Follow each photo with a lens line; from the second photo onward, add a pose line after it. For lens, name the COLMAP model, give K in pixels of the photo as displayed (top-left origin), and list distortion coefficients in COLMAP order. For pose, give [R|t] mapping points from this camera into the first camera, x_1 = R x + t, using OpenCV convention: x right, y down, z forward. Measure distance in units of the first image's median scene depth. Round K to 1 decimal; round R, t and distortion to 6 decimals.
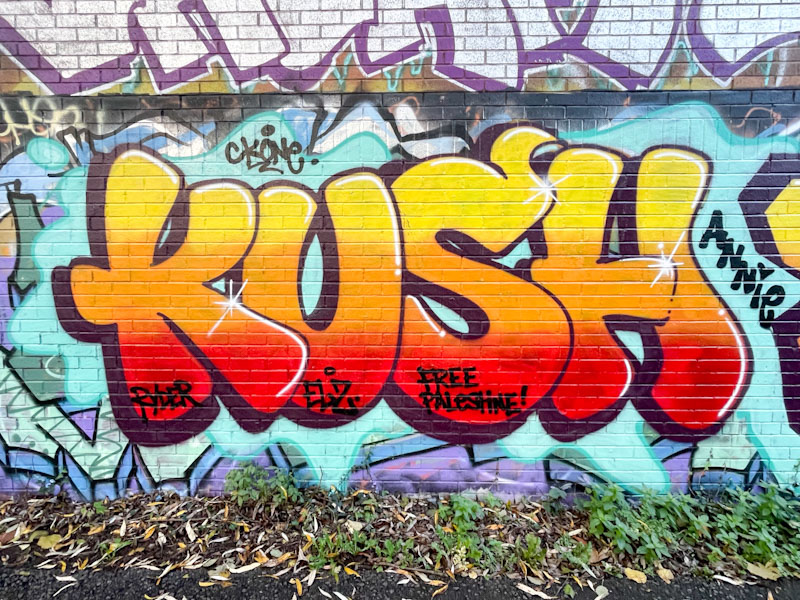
lens RADIAL K [[443.5, 0, 398.3], [0, 443.5, 300.0], [0, 0, 1]] dist [-0.000511, -0.005450]
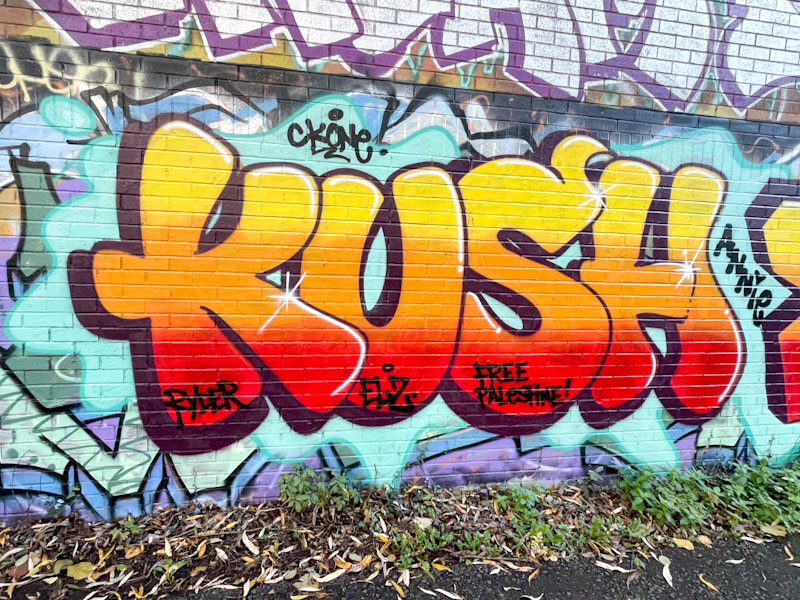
lens RADIAL K [[443.5, 0, 401.1], [0, 443.5, 300.5], [0, 0, 1]] dist [-0.000511, -0.005450]
pose [[0.978844, 0.015046, 0.204055, -0.341484], [-0.019221, 0.999644, 0.018493, -0.007396], [-0.203704, -0.022024, 0.978785, 0.040227]]
